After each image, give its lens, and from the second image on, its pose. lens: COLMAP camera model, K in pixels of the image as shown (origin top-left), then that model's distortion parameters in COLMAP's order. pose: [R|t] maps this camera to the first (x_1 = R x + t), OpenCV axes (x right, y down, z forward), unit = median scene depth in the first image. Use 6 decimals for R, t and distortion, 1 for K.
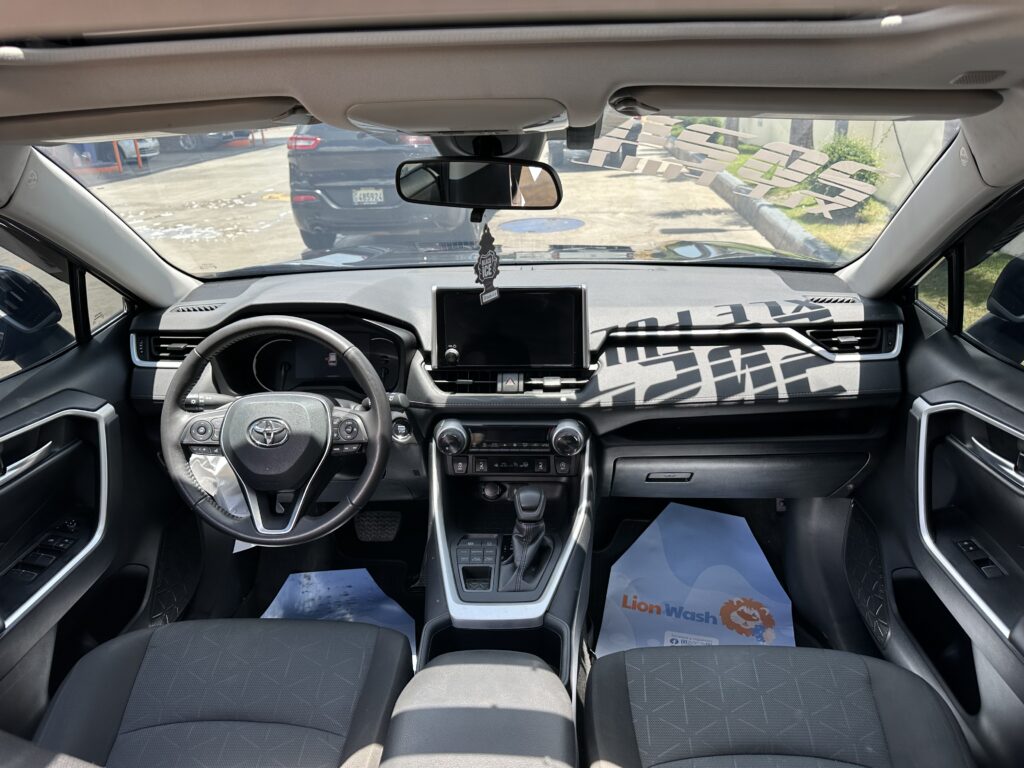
lens RADIAL K [[716.5, 0, 512.0], [0, 716.5, 384.0], [0, 0, 1]] dist [0.186844, -0.397180]
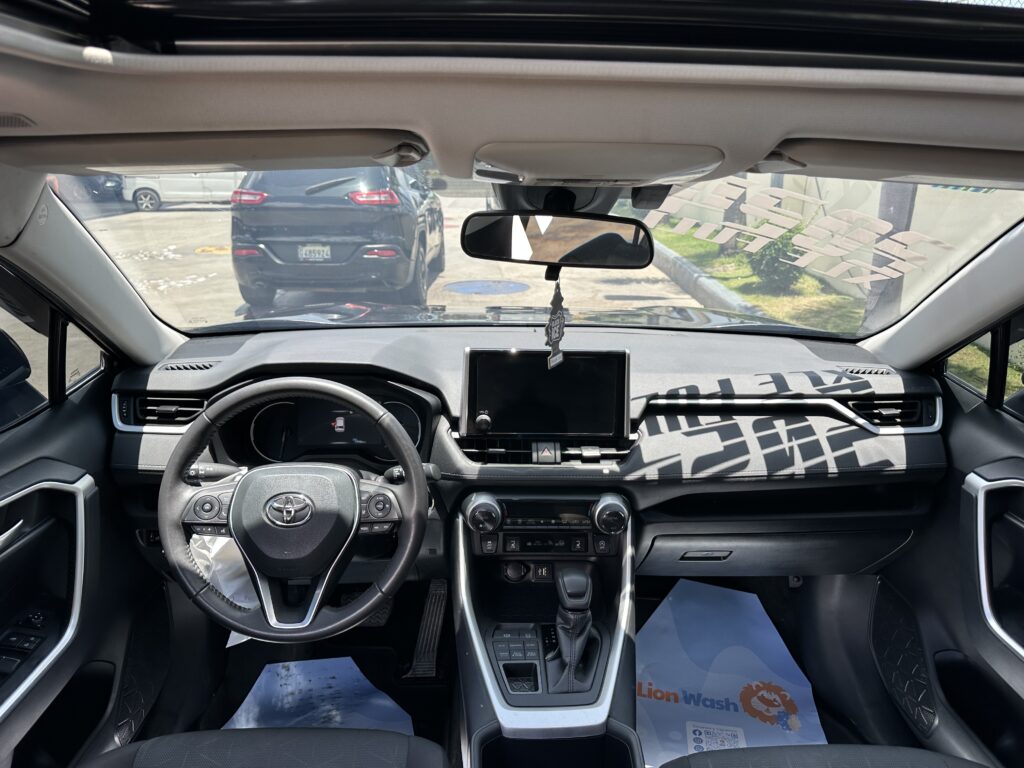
lens RADIAL K [[715.4, 0, 512.0], [0, 715.4, 384.0], [0, 0, 1]] dist [0.132747, -0.222608]
pose [[0.994903, 0.017854, 0.099244, -0.137815], [-0.009596, 0.996498, -0.083067, -0.012500], [-0.100380, 0.081691, 0.991590, 0.085910]]
